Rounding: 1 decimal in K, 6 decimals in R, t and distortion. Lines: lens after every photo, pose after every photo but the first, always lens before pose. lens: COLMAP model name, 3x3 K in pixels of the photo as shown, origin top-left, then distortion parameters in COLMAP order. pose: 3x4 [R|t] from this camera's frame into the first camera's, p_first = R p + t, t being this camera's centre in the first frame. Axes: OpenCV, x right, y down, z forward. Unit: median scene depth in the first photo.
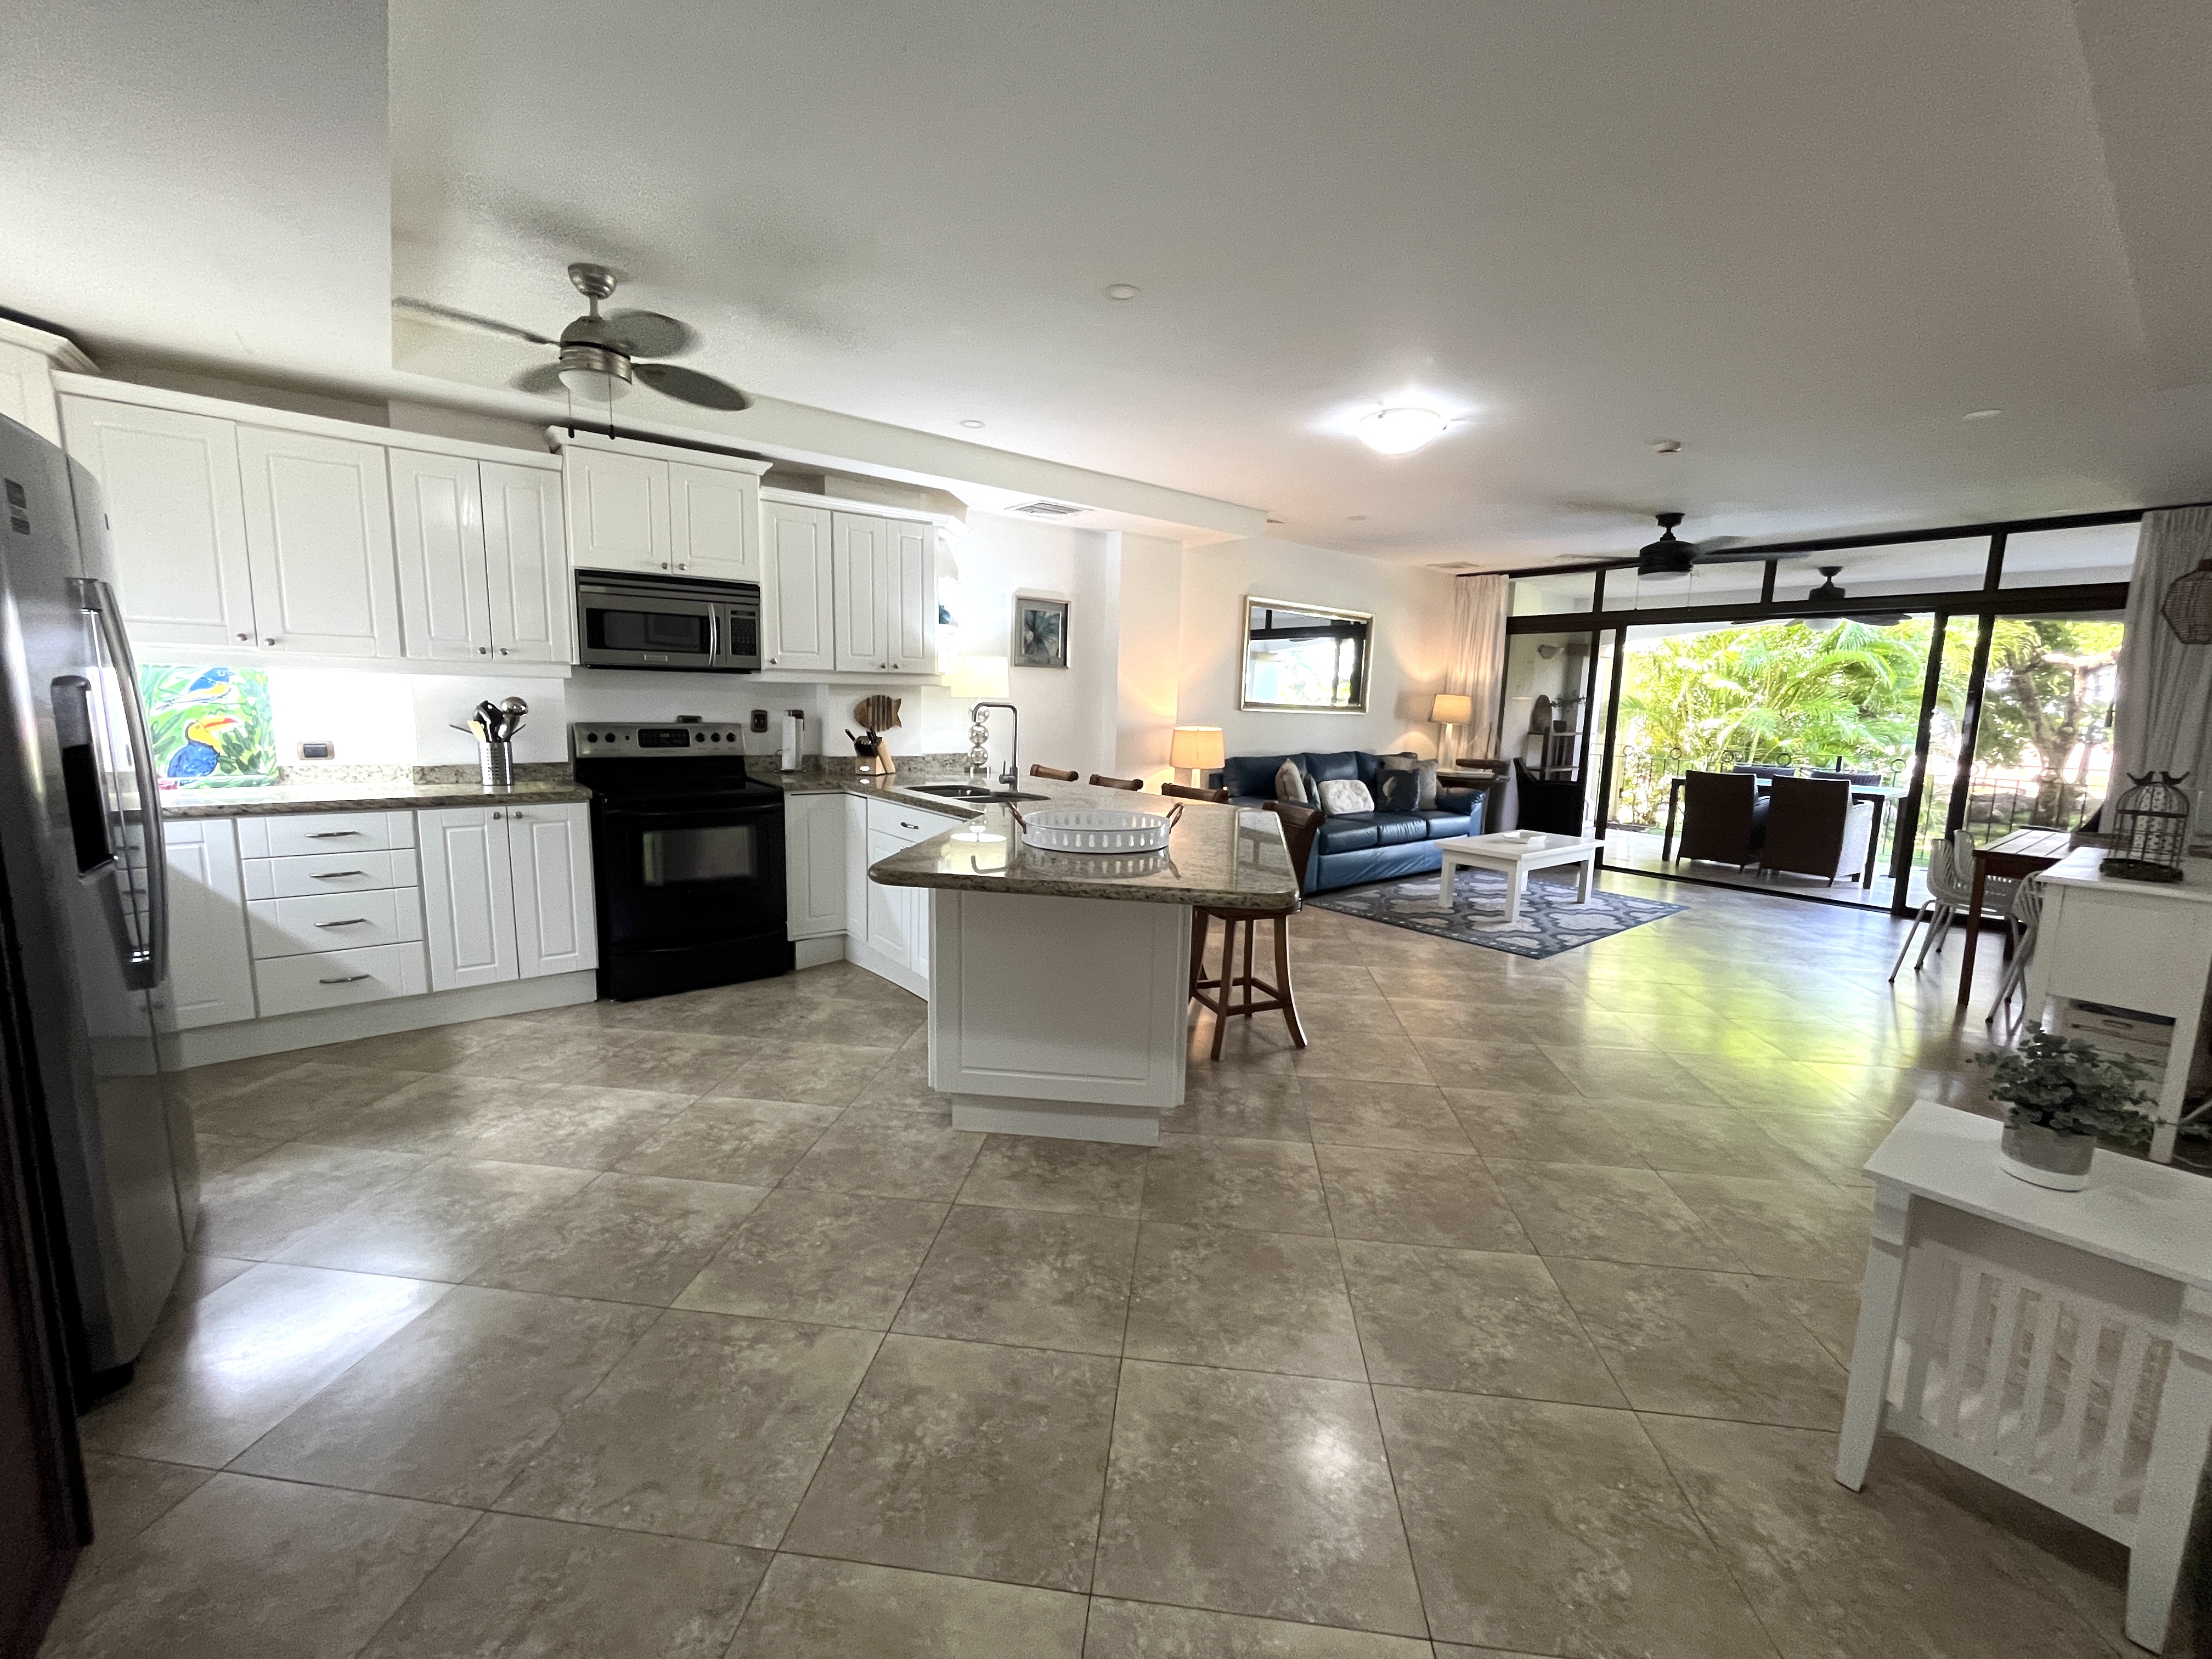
lens RADIAL K [[891.9, 0, 1104.9], [0, 891.9, 825.6], [0, 0, 1]] dist [-0.004229, 0.000249]
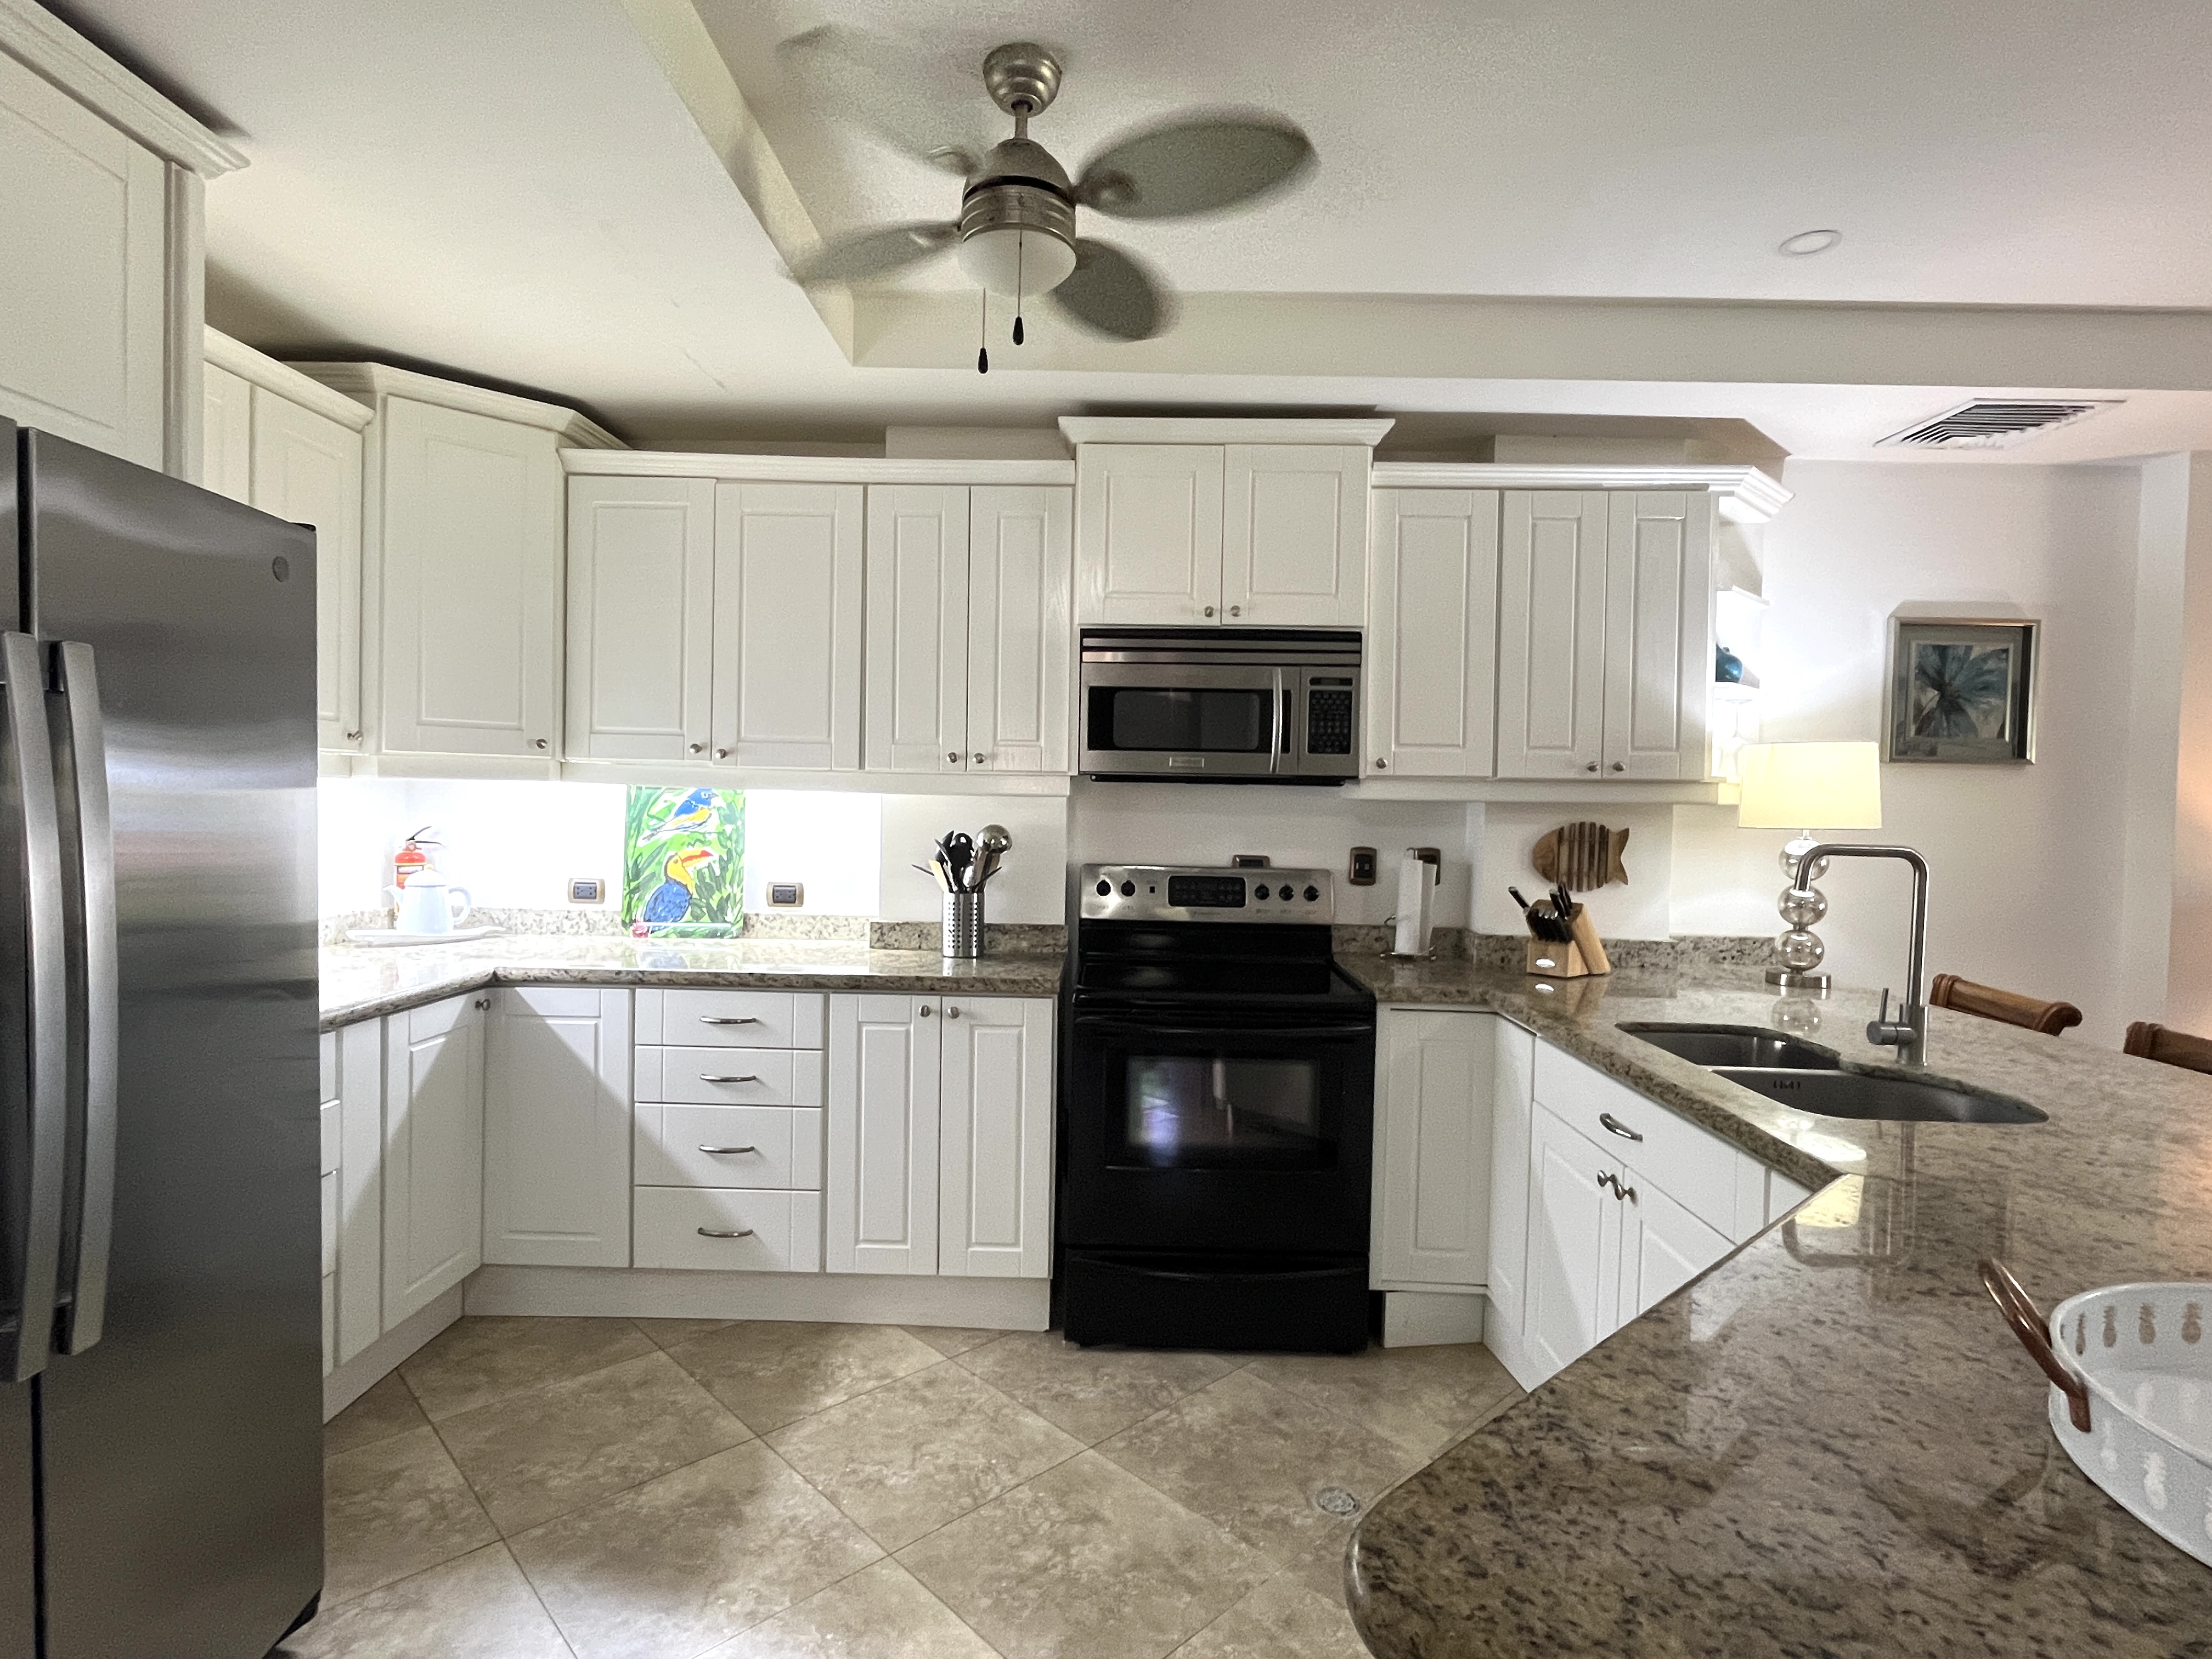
lens RADIAL K [[1109.3, 0, 1100.4], [0, 1109.3, 823.8], [0, 0, 1]] dist [-0.003046, -0.000803]
pose [[0.770894, 0.004205, -0.636949, -0.061948], [-0.091018, 0.990444, -0.103620, -0.056747], [0.630426, 0.137854, 0.763910, 0.352380]]
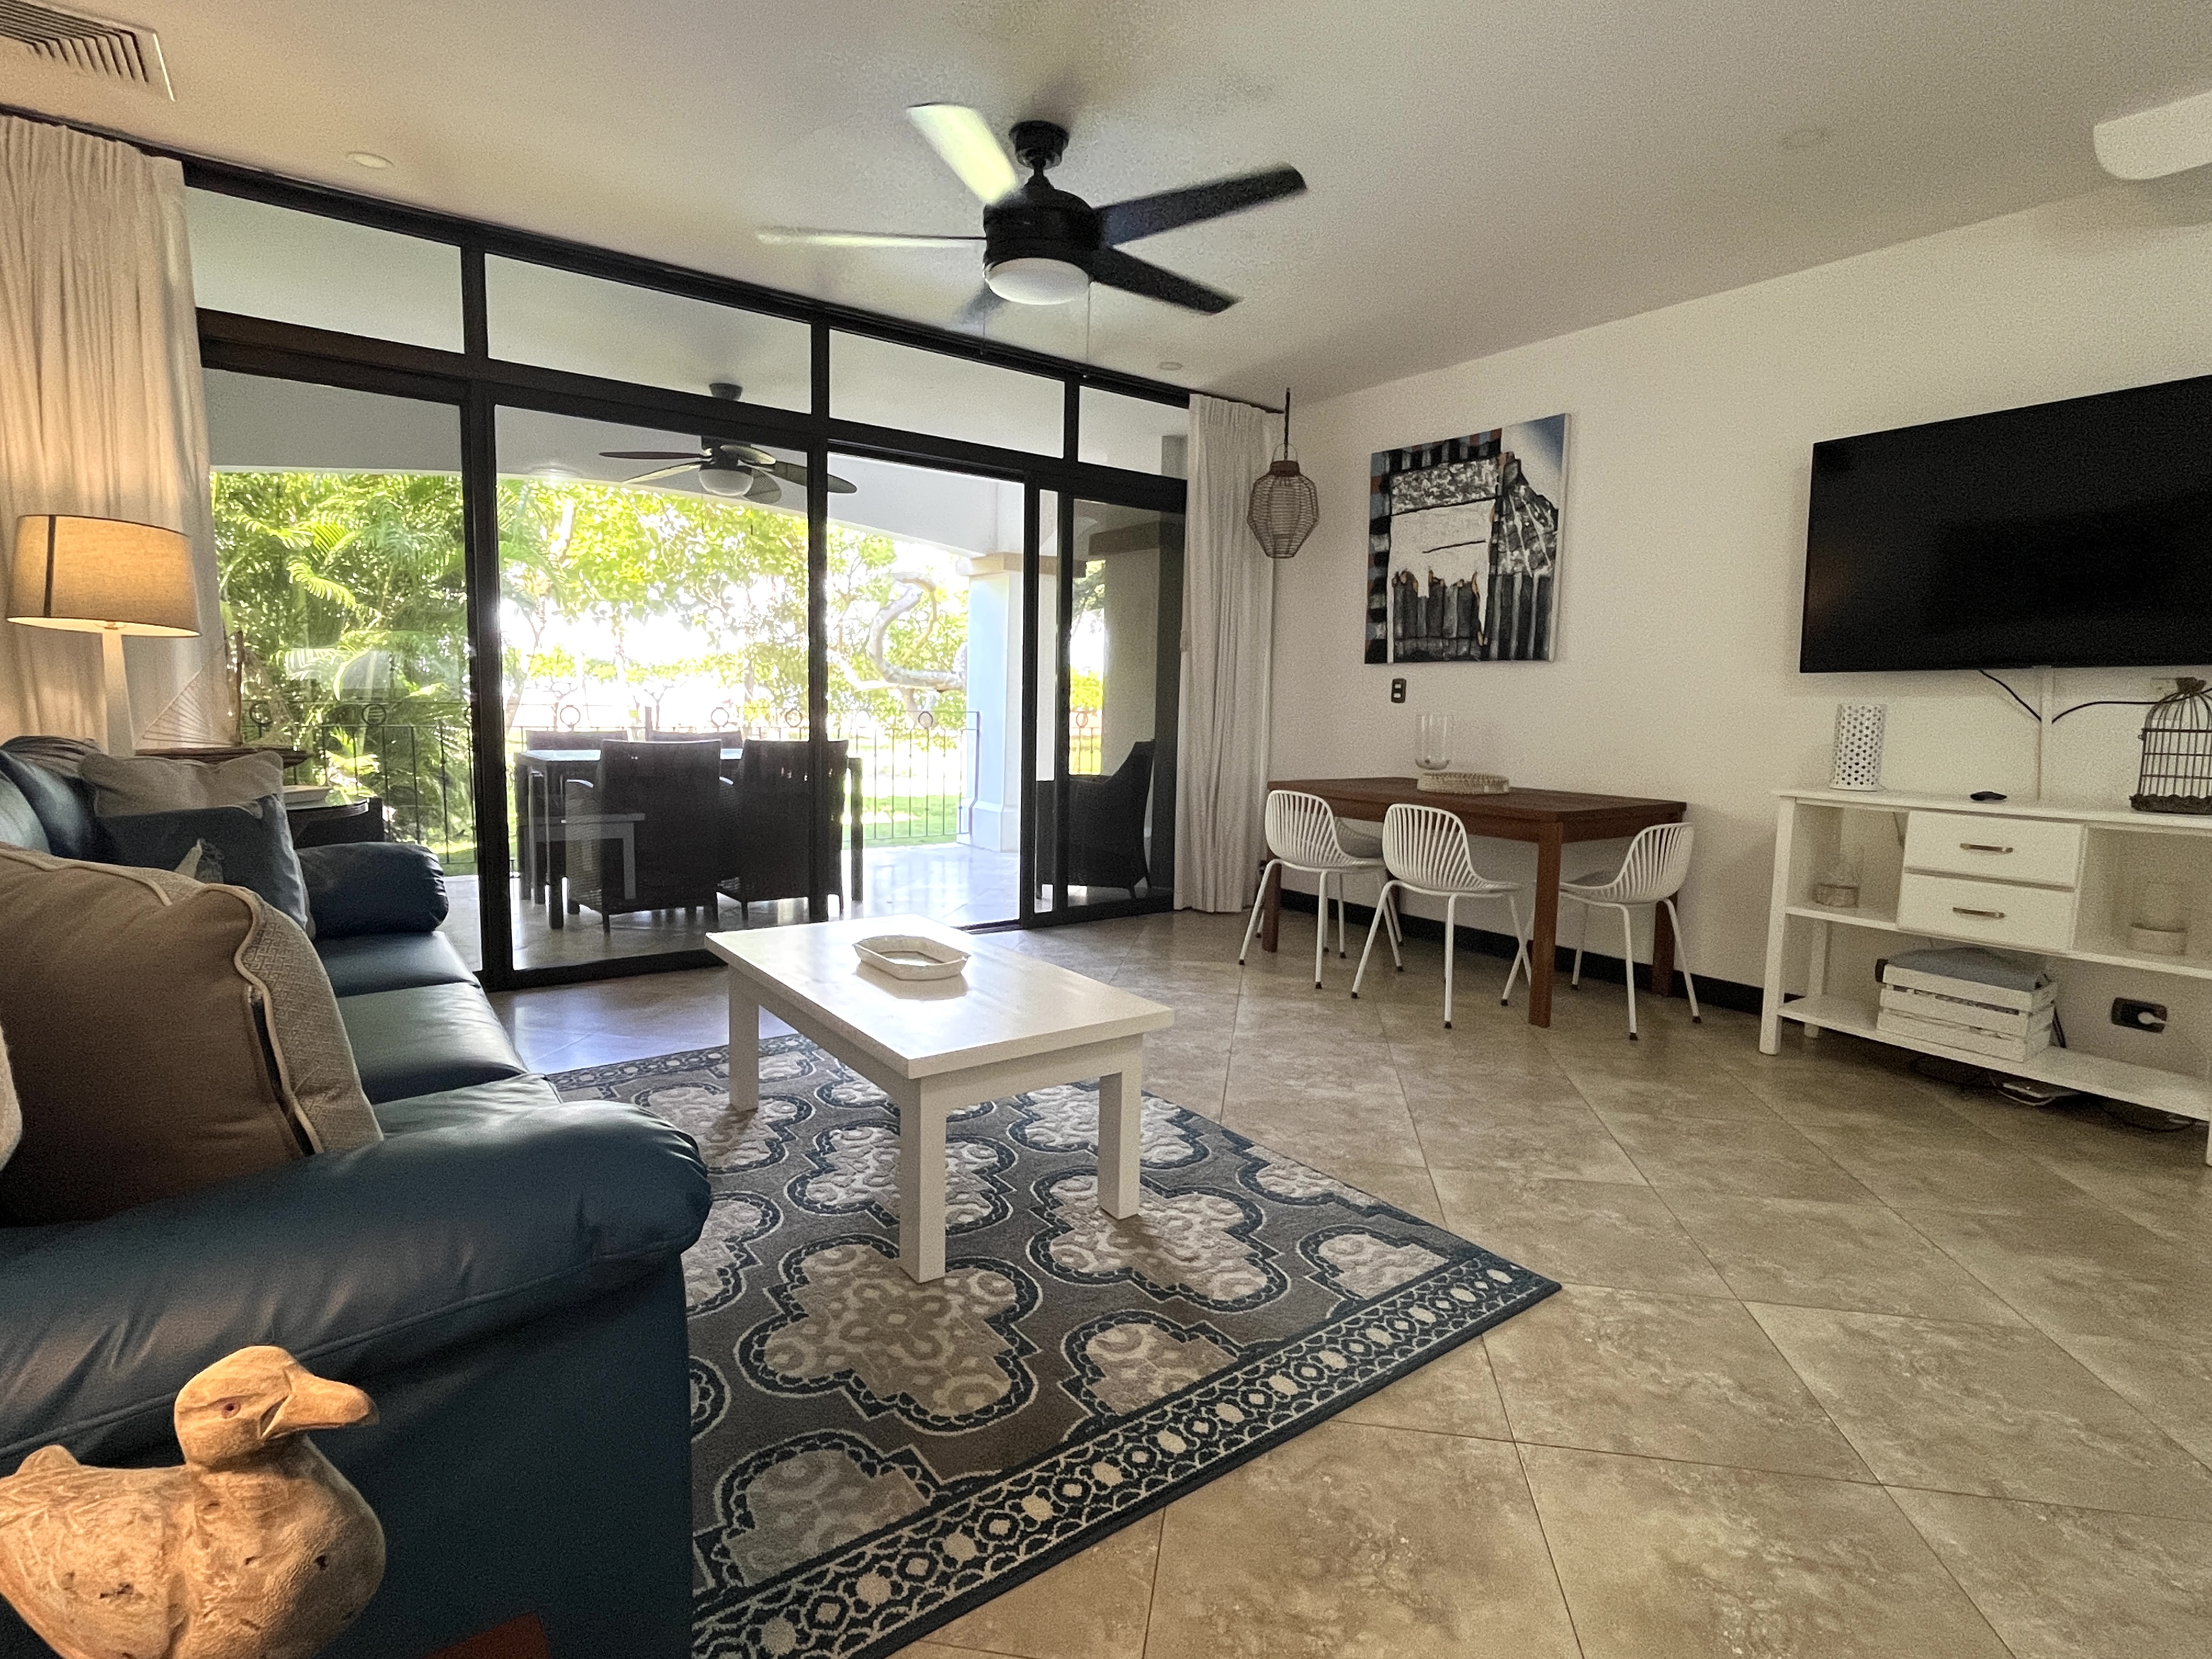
lens RADIAL K [[1109.3, 0, 1100.4], [0, 1109.3, 823.8], [0, 0, 1]] dist [-0.003046, -0.000803]
pose [[0.051983, -0.133723, 0.989654, 0.089930], [0.117255, 0.984957, 0.126930, -0.114566], [-0.991740, 0.109444, 0.066880, 1.257984]]
